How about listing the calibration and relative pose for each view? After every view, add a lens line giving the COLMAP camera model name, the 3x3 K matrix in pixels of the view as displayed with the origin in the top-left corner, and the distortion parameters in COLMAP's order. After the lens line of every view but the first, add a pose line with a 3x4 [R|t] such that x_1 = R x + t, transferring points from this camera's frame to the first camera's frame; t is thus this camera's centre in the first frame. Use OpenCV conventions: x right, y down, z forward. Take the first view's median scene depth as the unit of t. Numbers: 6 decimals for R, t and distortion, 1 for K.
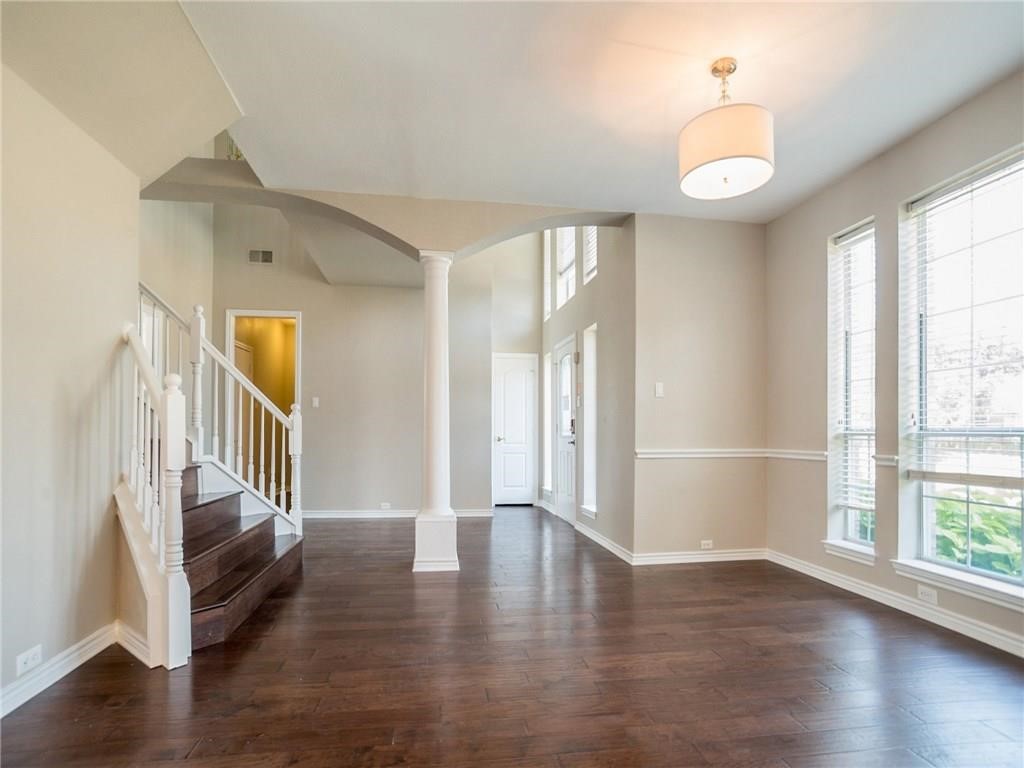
lens RADIAL K [[542.7, 0, 516.5], [0, 542.7, 431.2], [0, 0, 1]] dist [0.001772, 0.001385]
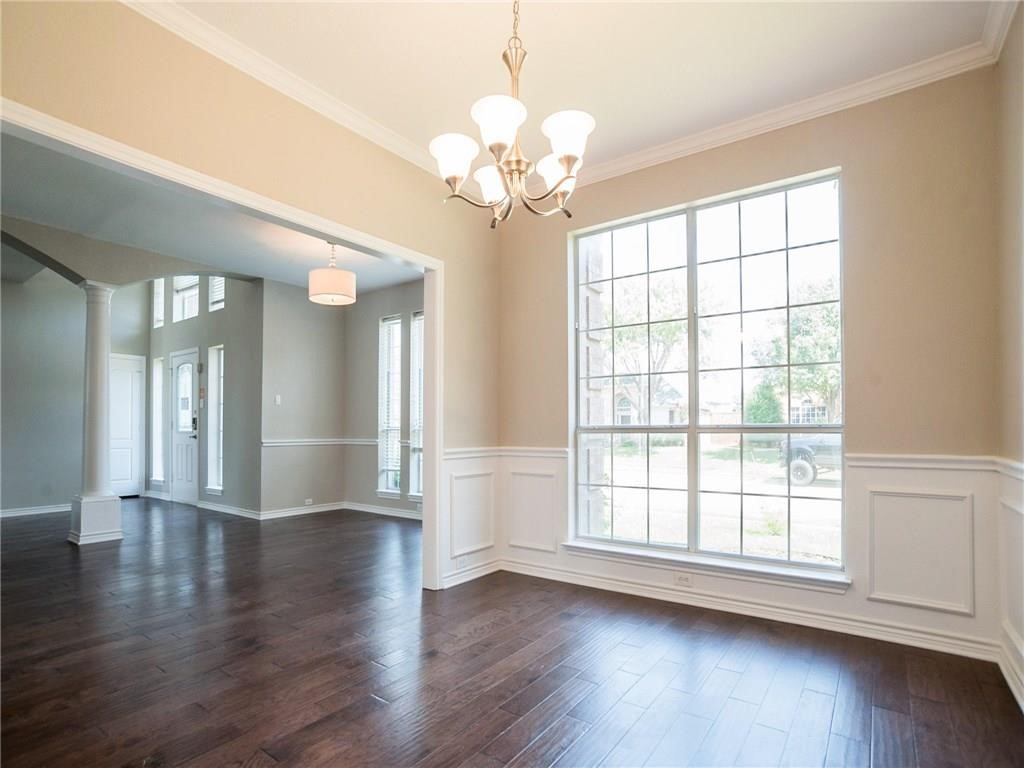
lens RADIAL K [[544.0, 0, 507.4], [0, 544.0, 420.9], [0, 0, 1]] dist [-0.079078, 0.000736]
pose [[0.729685, 0.007174, 0.683746, -0.282249], [-0.000410, 0.999949, -0.010054, -0.004833], [-0.683784, 0.007056, 0.729651, -0.496064]]
